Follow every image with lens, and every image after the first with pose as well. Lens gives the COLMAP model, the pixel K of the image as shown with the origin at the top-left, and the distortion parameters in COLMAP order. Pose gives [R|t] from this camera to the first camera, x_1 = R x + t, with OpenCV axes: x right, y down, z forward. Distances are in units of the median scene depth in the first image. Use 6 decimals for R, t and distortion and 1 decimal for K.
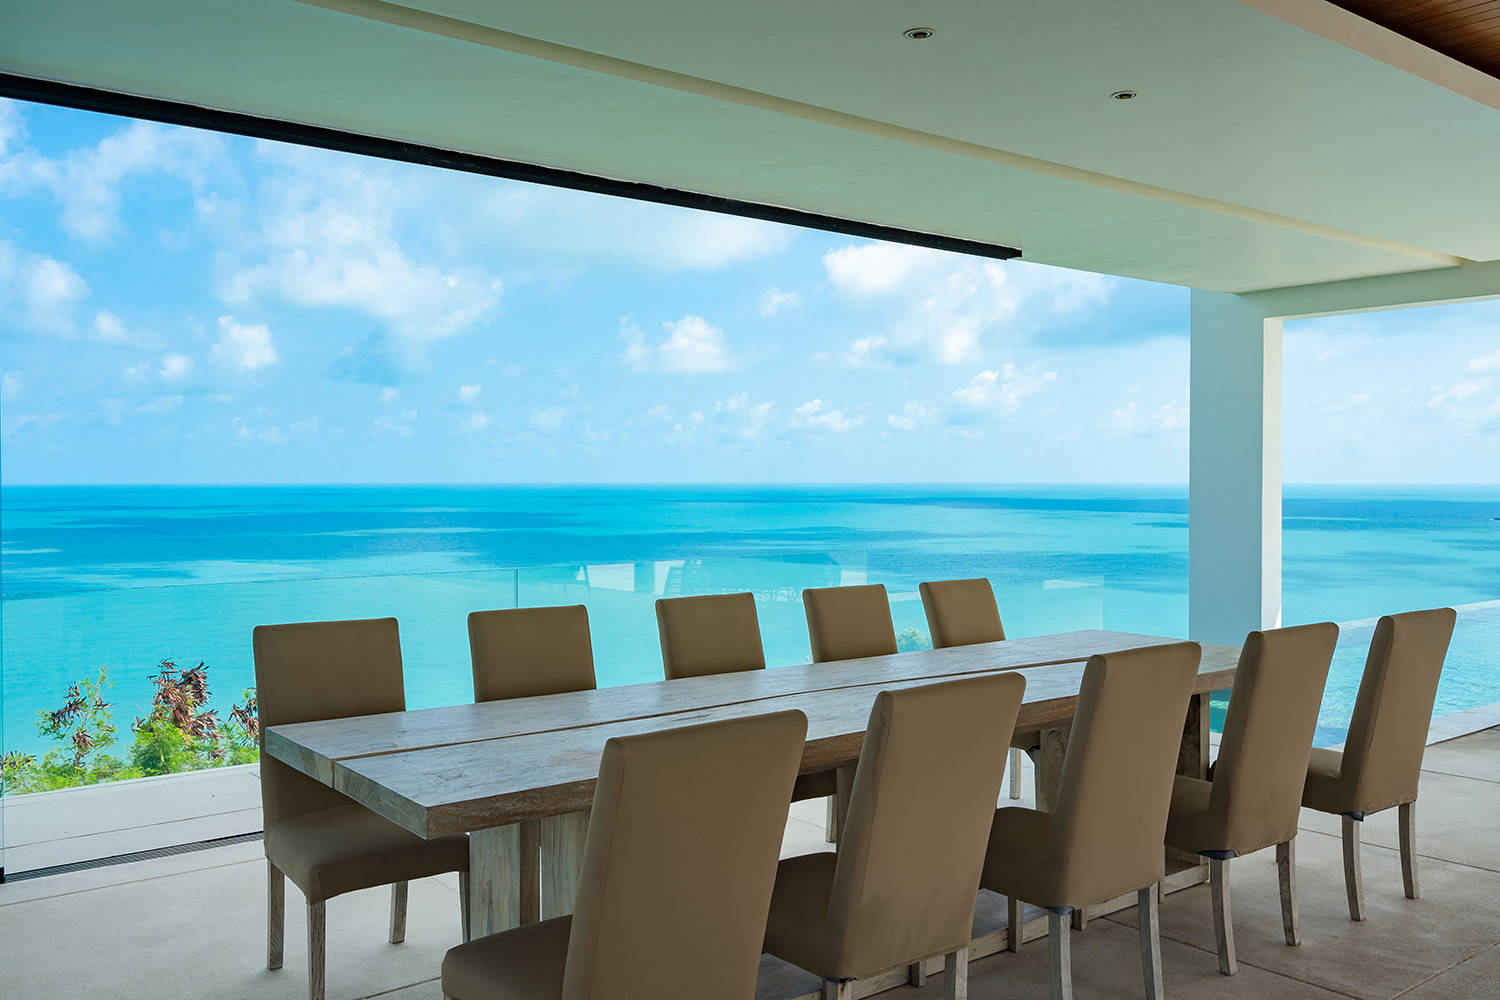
lens RADIAL K [[1270.1, 0, 750.0], [0, 1270.1, 500.0], [0, 0, 1]] dist [-0.040768, 0.007061]
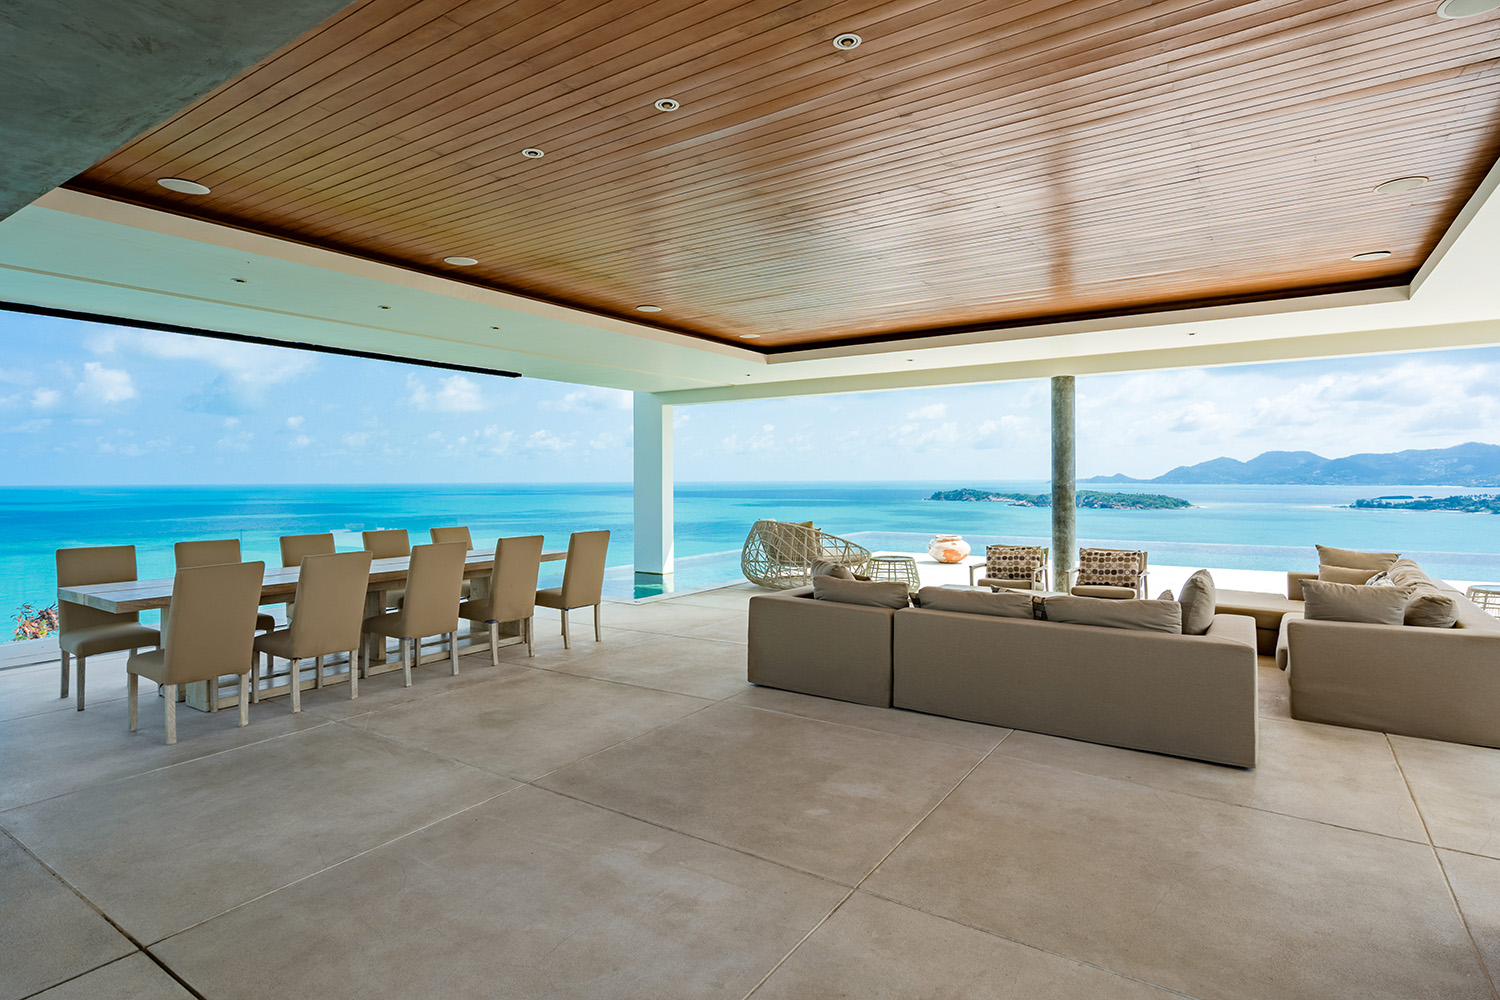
lens RADIAL K [[768.3, 0, 754.2], [0, 768.3, 470.7], [0, 0, 1]] dist [0.001076, -0.009312]
pose [[0.948923, -0.001584, 0.315505, 0.236857], [0.010277, 0.999612, -0.025889, 0.004023], [-0.315342, 0.027810, 0.948571, -0.458524]]
